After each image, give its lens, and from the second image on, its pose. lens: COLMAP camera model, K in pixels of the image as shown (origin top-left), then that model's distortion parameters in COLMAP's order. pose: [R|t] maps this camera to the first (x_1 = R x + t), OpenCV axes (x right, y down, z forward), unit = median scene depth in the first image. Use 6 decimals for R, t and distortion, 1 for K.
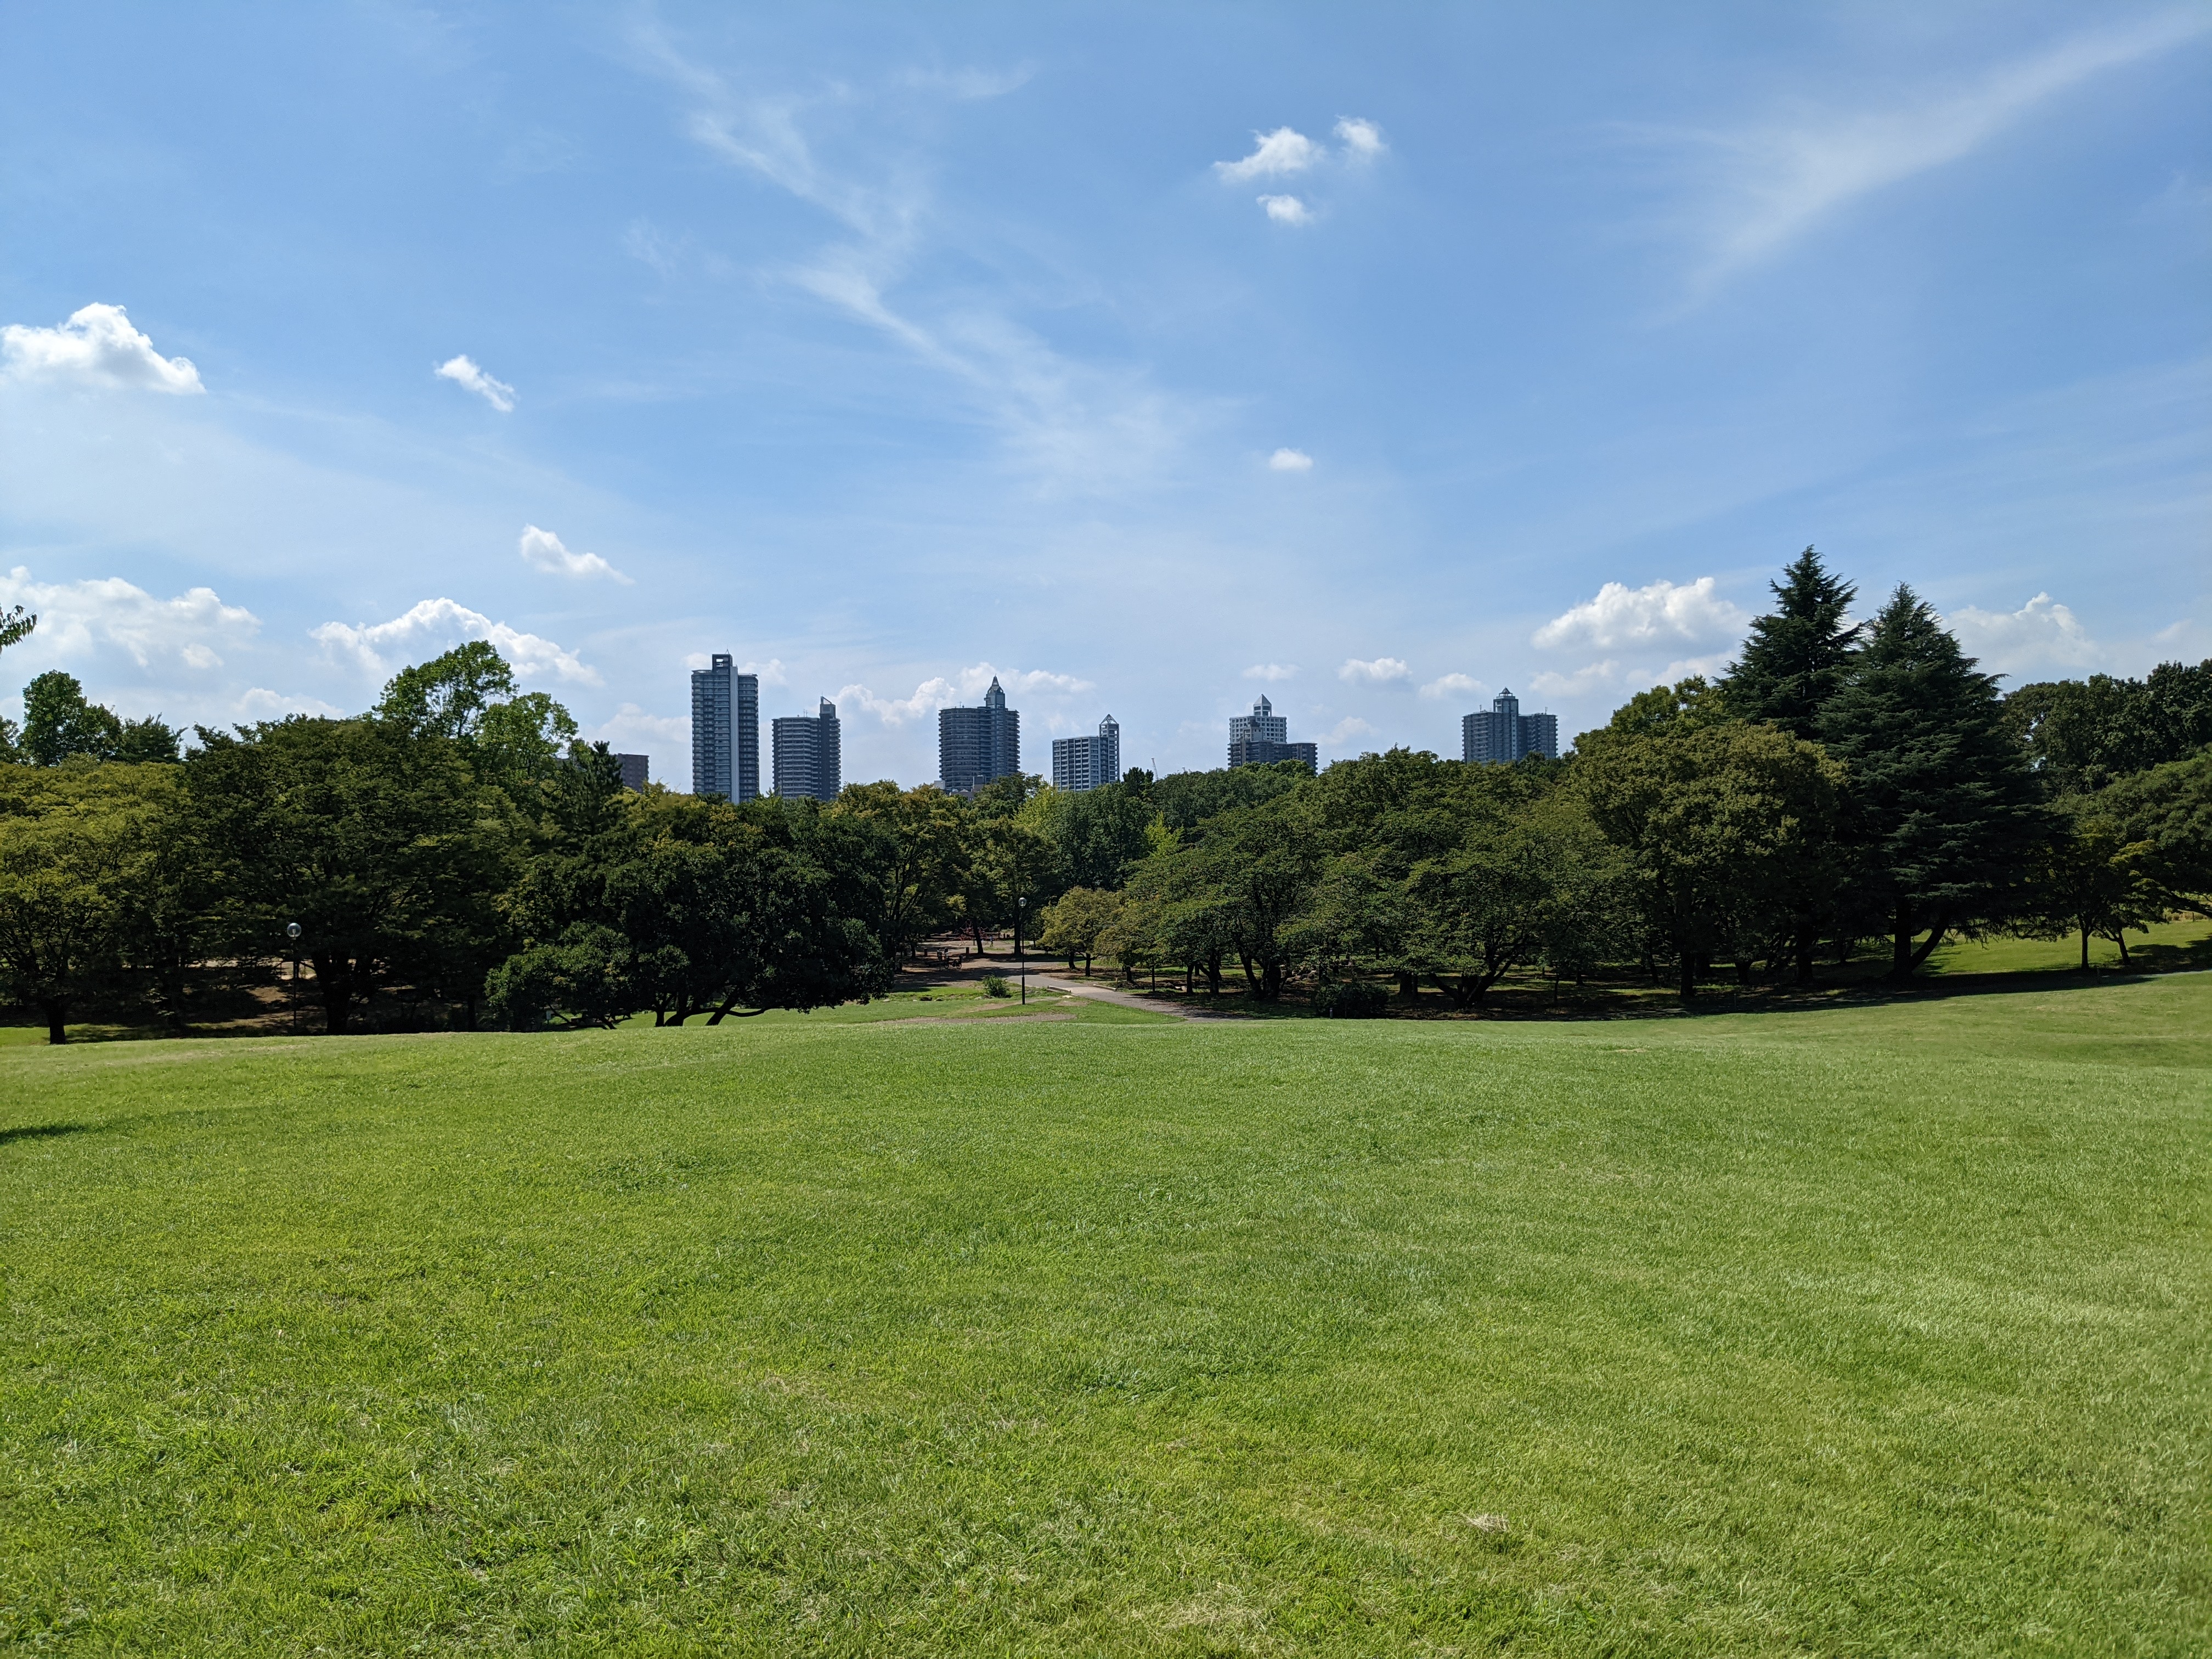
lens RADIAL K [[1750.9, 0, 1112.2], [0, 1750.9, 830.4], [0, 0, 1]] dist [0.040809, -0.032260]
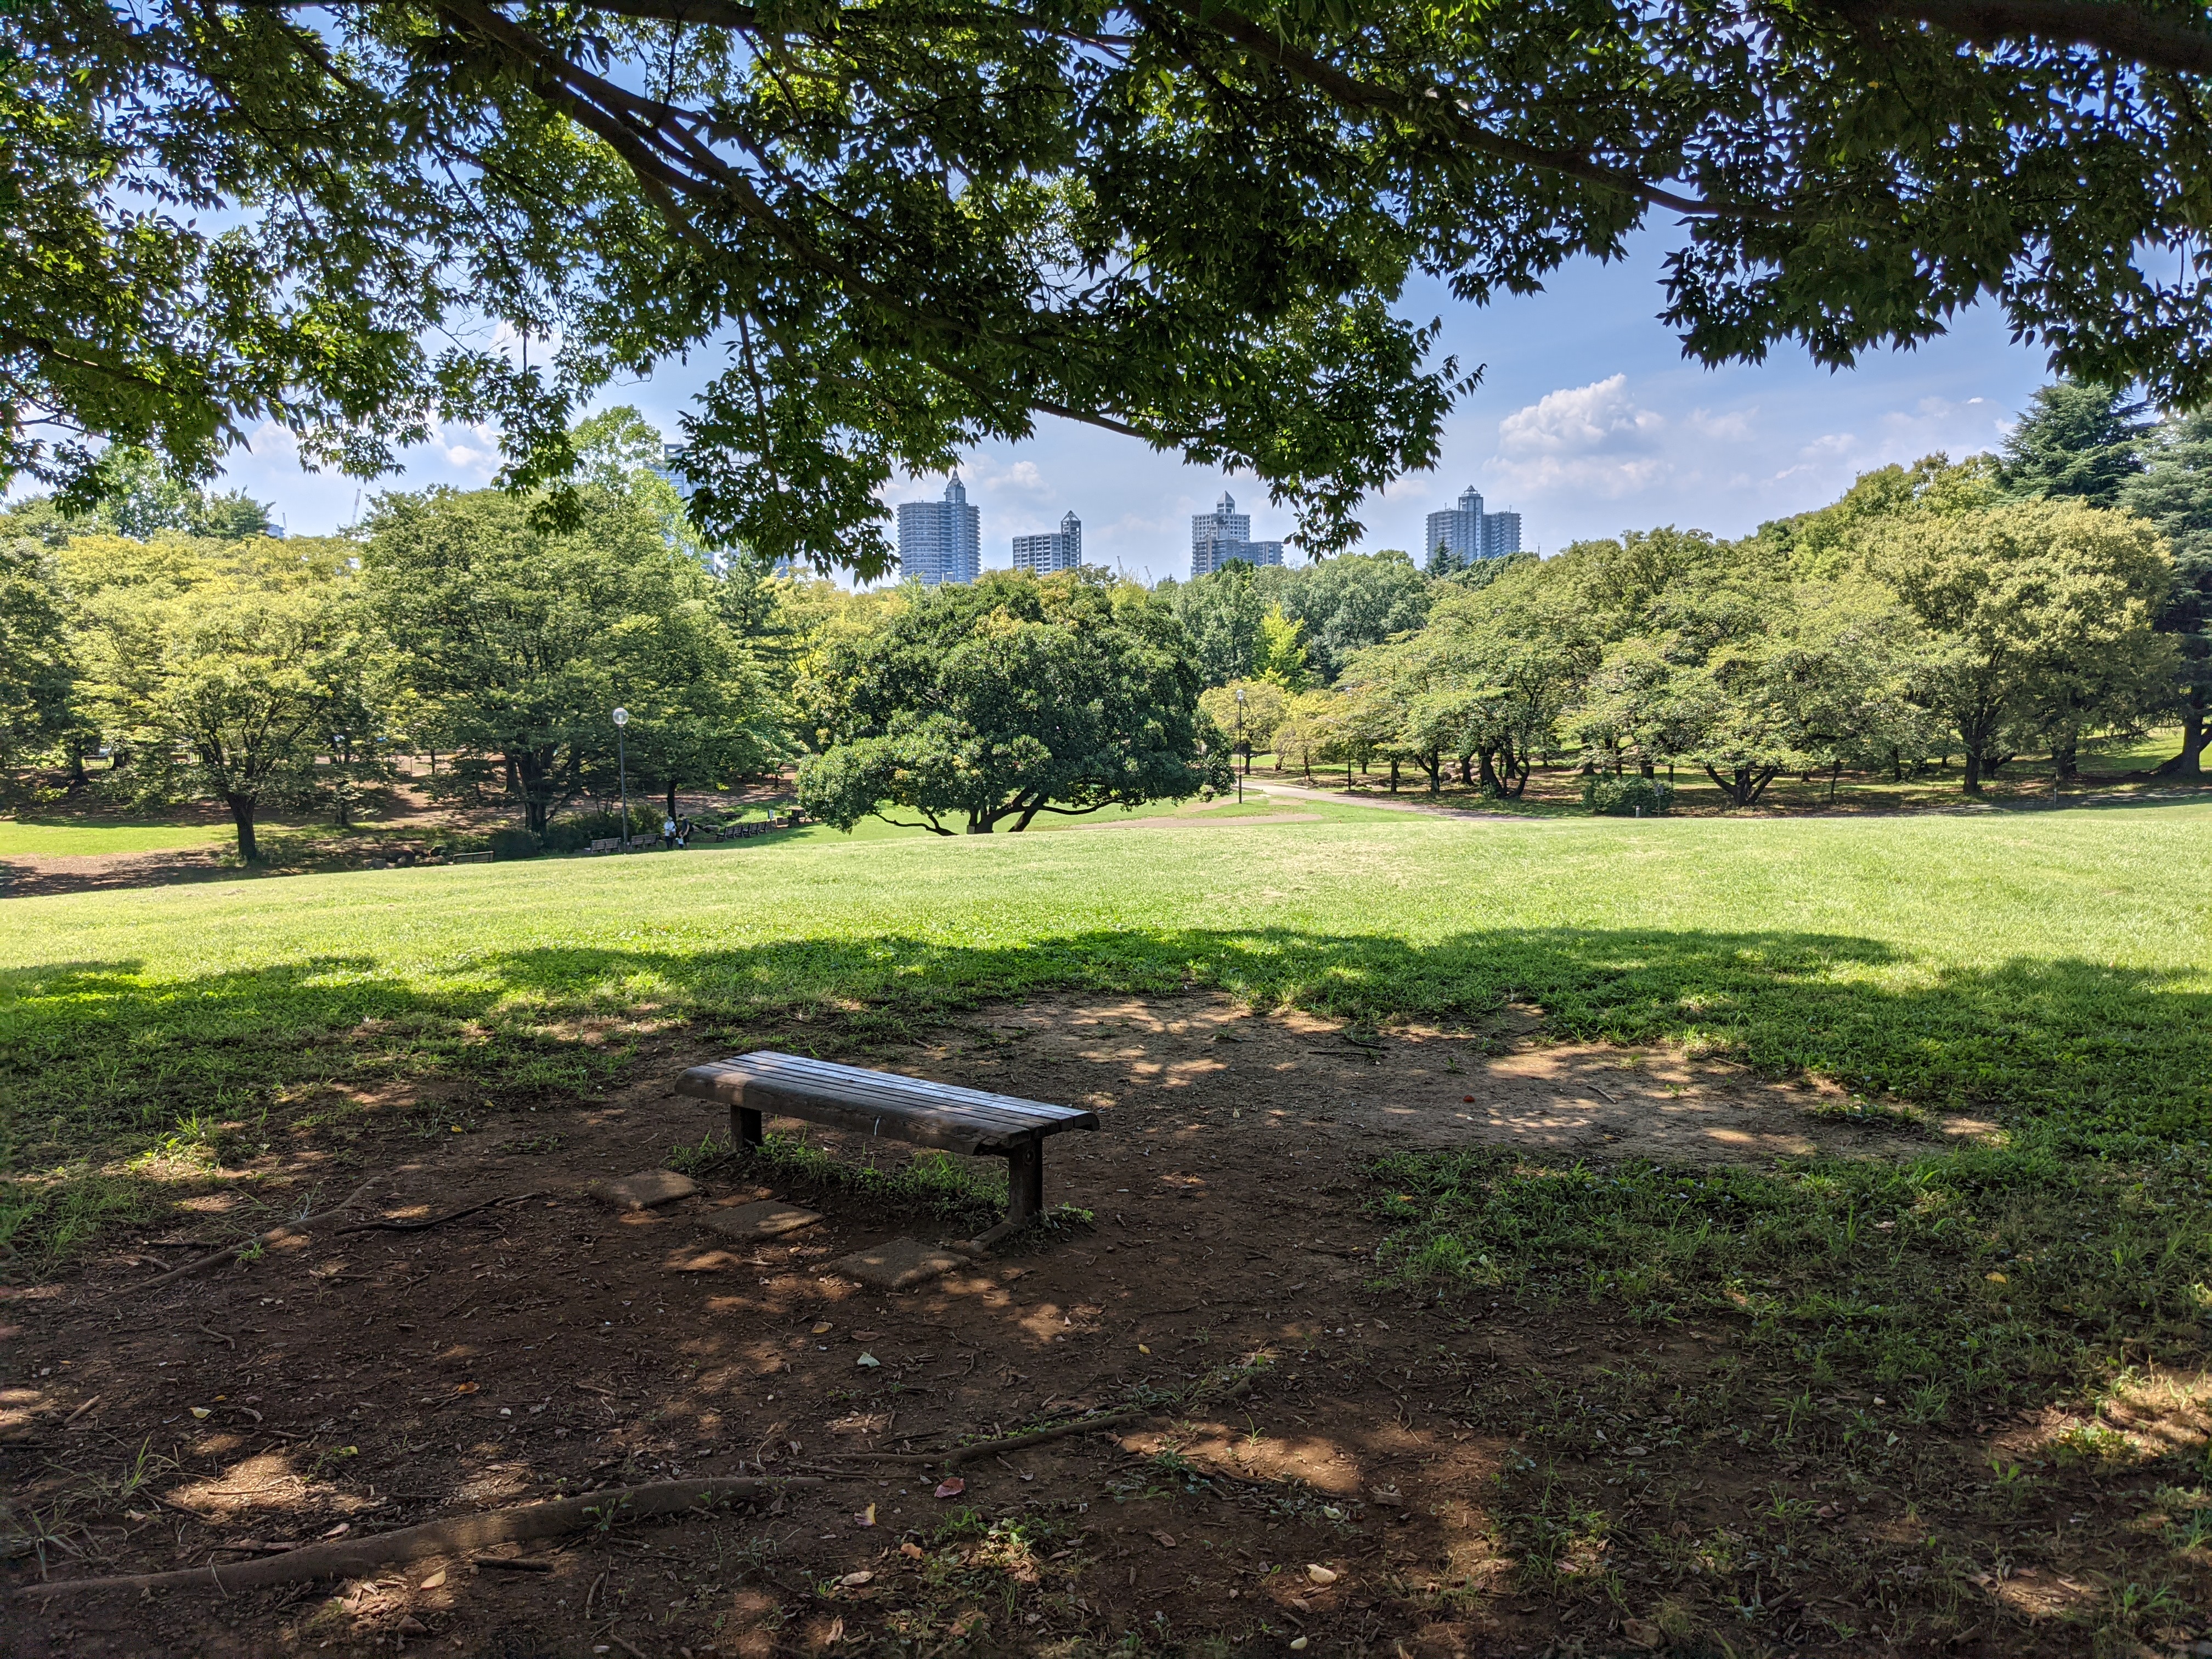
lens RADIAL K [[1750.9, 0, 1105.9], [0, 1750.9, 828.4], [0, 0, 1]] dist [0.040809, -0.032260]
pose [[0.998761, -0.002703, 0.049697, -0.176686], [-0.002813, 0.993862, 0.110595, 0.009380], [-0.049691, -0.110597, 0.992622, 0.070701]]
